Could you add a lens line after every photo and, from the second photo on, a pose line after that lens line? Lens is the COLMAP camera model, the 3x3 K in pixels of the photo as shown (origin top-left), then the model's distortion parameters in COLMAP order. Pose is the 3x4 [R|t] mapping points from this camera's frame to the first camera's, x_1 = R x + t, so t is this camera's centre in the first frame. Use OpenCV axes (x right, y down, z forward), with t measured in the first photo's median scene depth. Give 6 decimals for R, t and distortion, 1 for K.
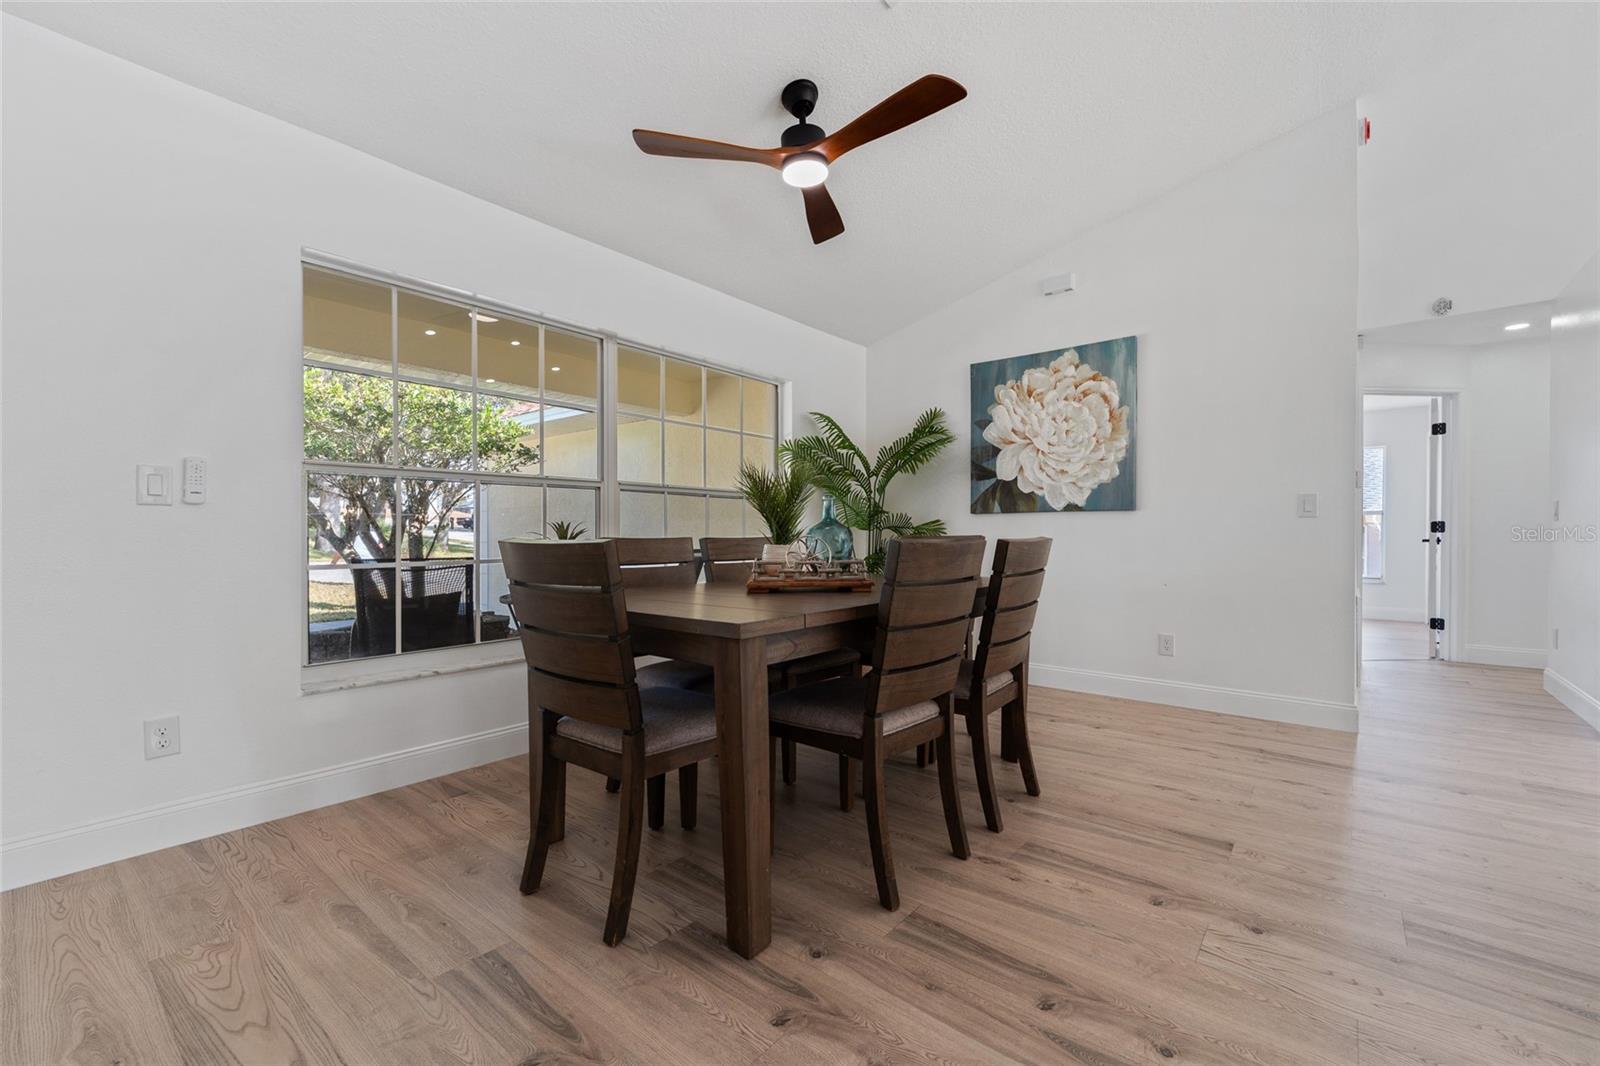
lens RADIAL K [[656.0, 0, 800.2], [0, 656.0, 539.3], [0, 0, 1]] dist [0.001015, -0.000092]
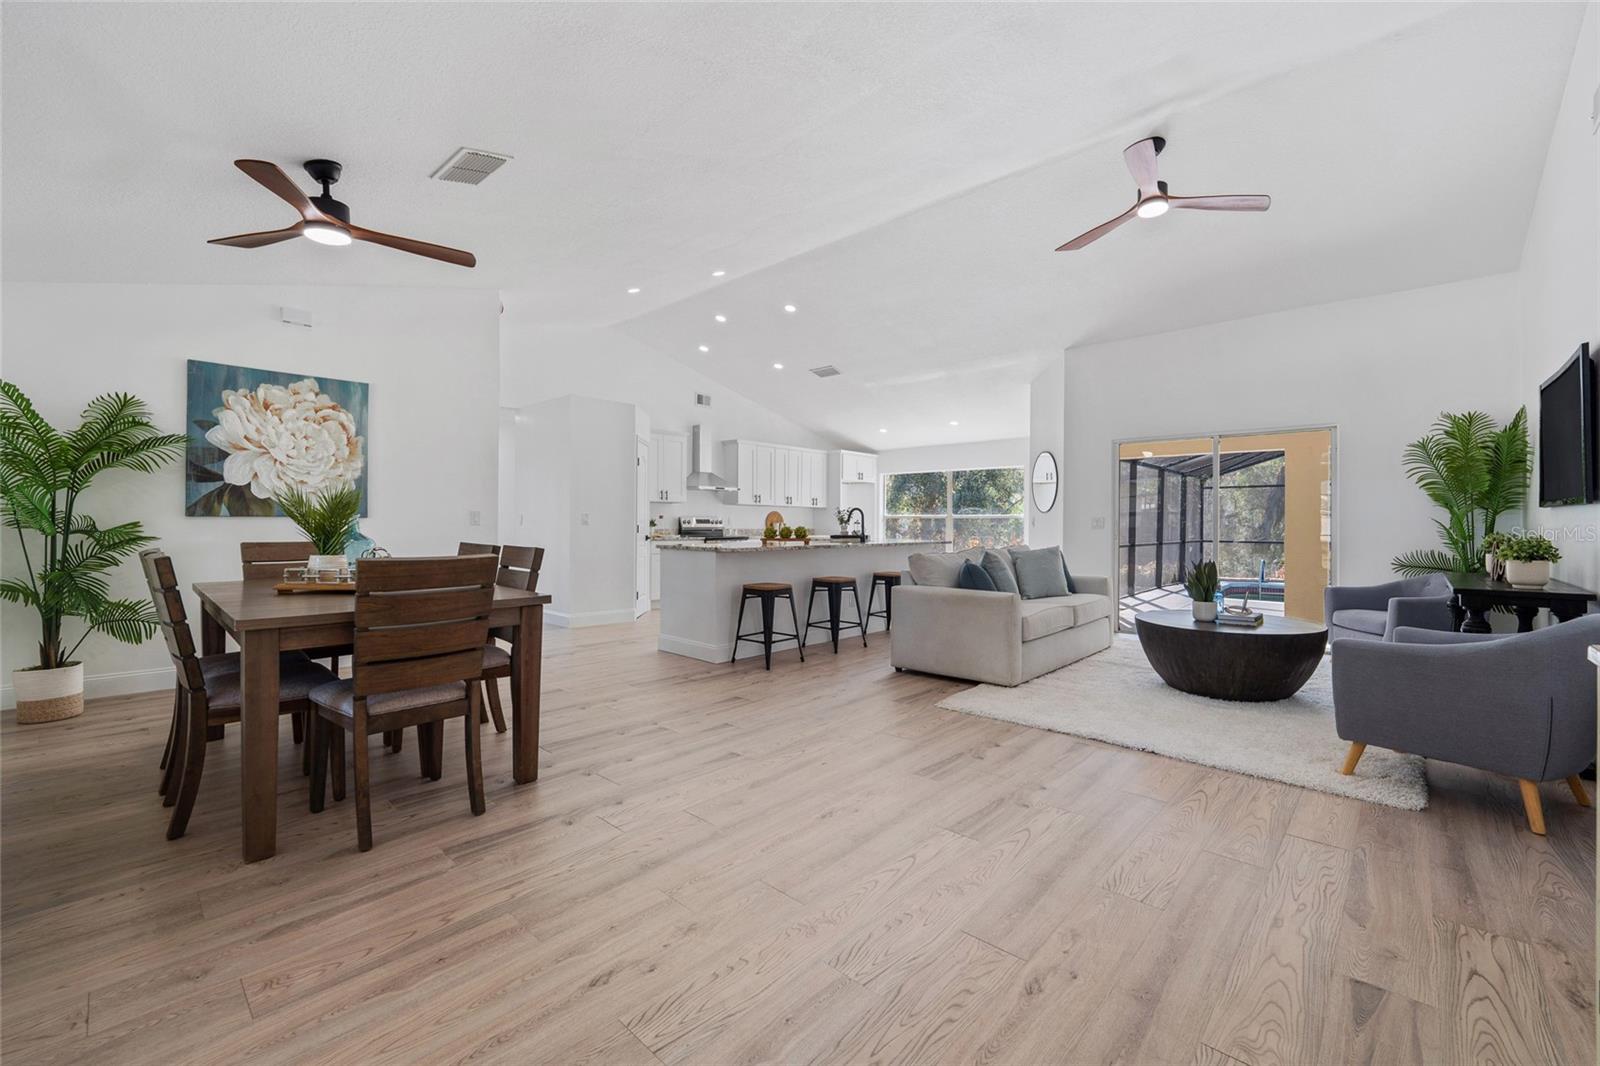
lens RADIAL K [[656.0, 0, 793.5], [0, 656.0, 529.6], [0, 0, 1]] dist [0.001015, -0.000092]
pose [[0.082243, -0.008001, 0.996580, -0.674124], [0.004247, 0.999962, 0.007678, -0.025134], [-0.996603, 0.003601, 0.082274, 0.049493]]
